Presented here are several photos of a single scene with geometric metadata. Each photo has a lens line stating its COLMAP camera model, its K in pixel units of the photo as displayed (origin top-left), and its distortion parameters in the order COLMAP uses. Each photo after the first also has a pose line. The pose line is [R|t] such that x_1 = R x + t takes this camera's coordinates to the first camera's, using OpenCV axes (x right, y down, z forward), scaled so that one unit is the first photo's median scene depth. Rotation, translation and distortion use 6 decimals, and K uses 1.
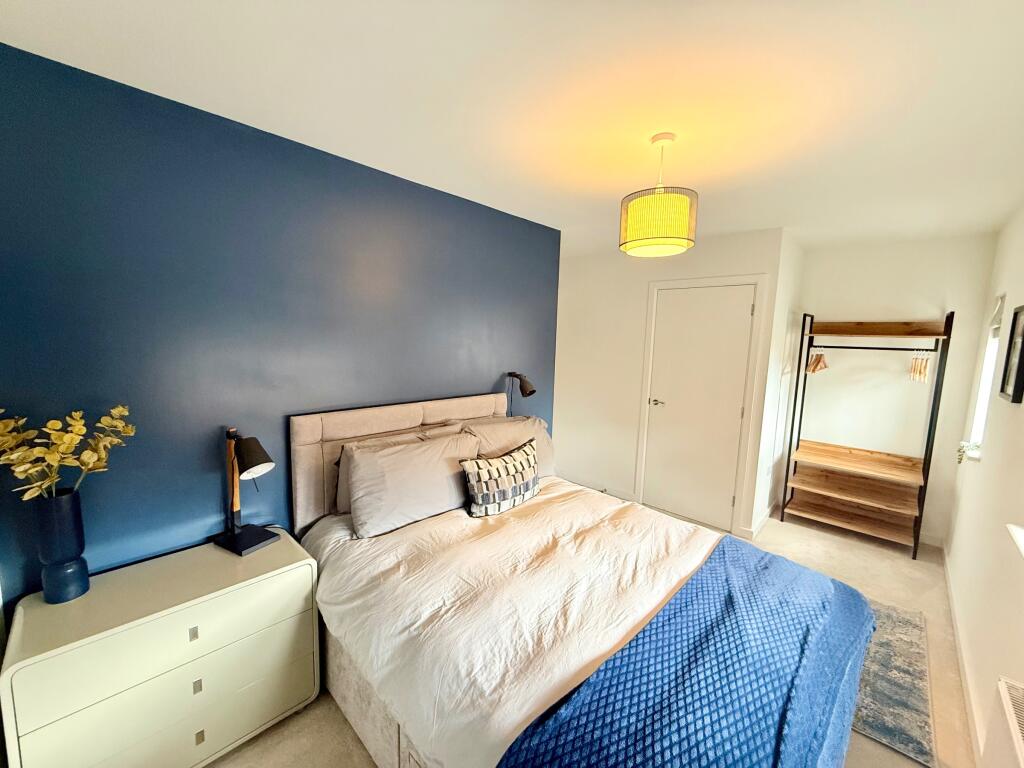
lens RADIAL K [[407.8, 0, 509.1], [0, 407.8, 383.6], [0, 0, 1]] dist [0.000197, 0.000020]
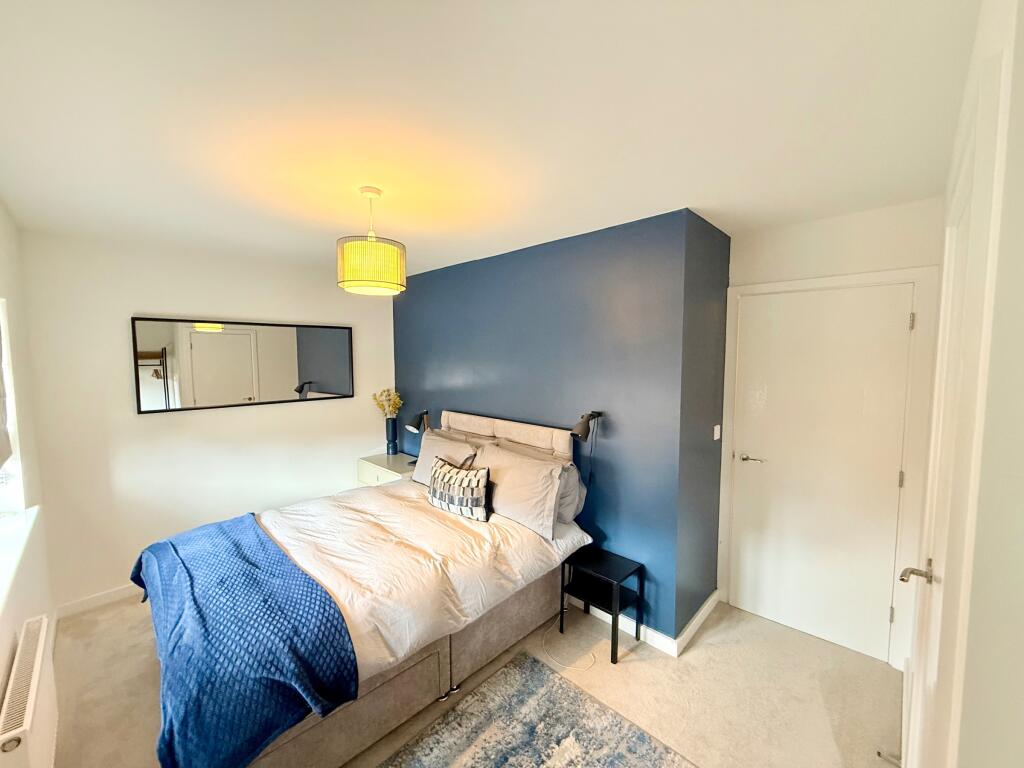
lens RADIAL K [[407.8, 0, 509.1], [0, 407.8, 383.6], [0, 0, 1]] dist [0.000197, 0.000020]
pose [[-0.001026, 0.046364, -0.998924, 1.277425], [-0.118770, 0.991848, 0.046158, -0.156090], [0.992921, 0.118690, 0.004489, 1.214821]]
